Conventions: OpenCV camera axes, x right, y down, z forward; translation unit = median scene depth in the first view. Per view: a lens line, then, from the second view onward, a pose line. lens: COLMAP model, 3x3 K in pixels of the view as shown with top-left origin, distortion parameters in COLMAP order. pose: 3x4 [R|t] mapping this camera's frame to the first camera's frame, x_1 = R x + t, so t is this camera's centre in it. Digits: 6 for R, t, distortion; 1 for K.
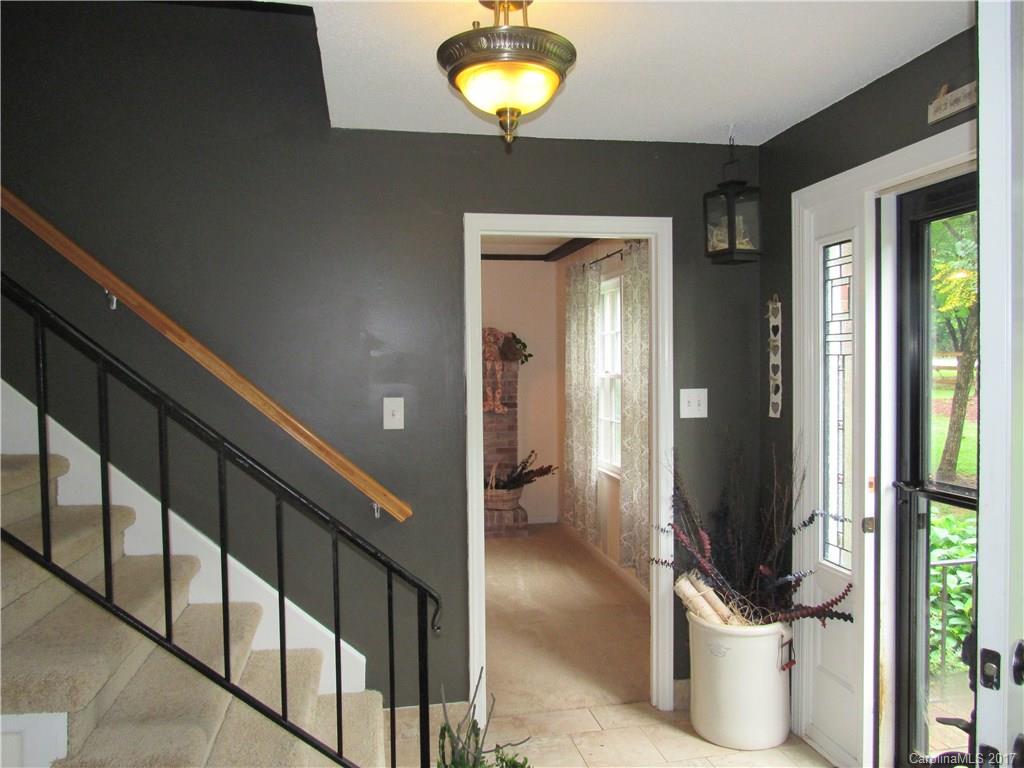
lens RADIAL K [[739.8, 0, 512.0], [0, 739.8, 384.0], [0, 0, 1]] dist [-0.006640, -0.005052]
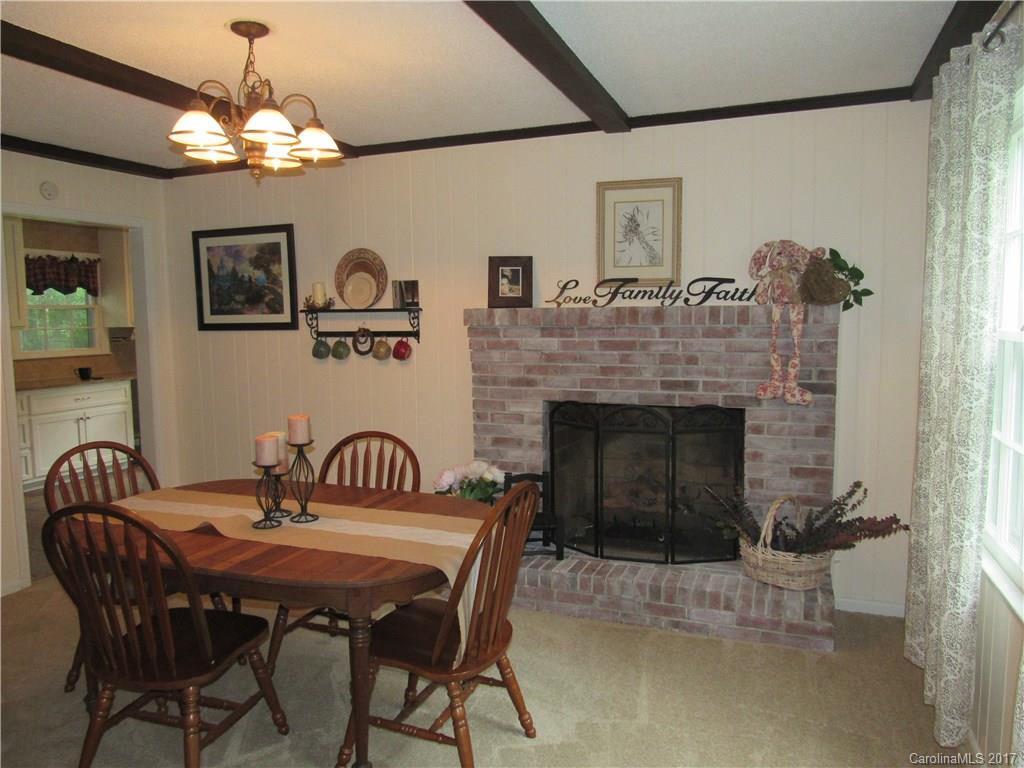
lens RADIAL K [[739.8, 0, 512.0], [0, 739.8, 384.0], [0, 0, 1]] dist [-0.006640, -0.005052]
pose [[0.851274, 0.047344, -0.522582, 0.086140], [-0.012297, 0.997448, 0.070333, -0.008919], [0.524578, -0.053447, 0.849683, 0.448453]]
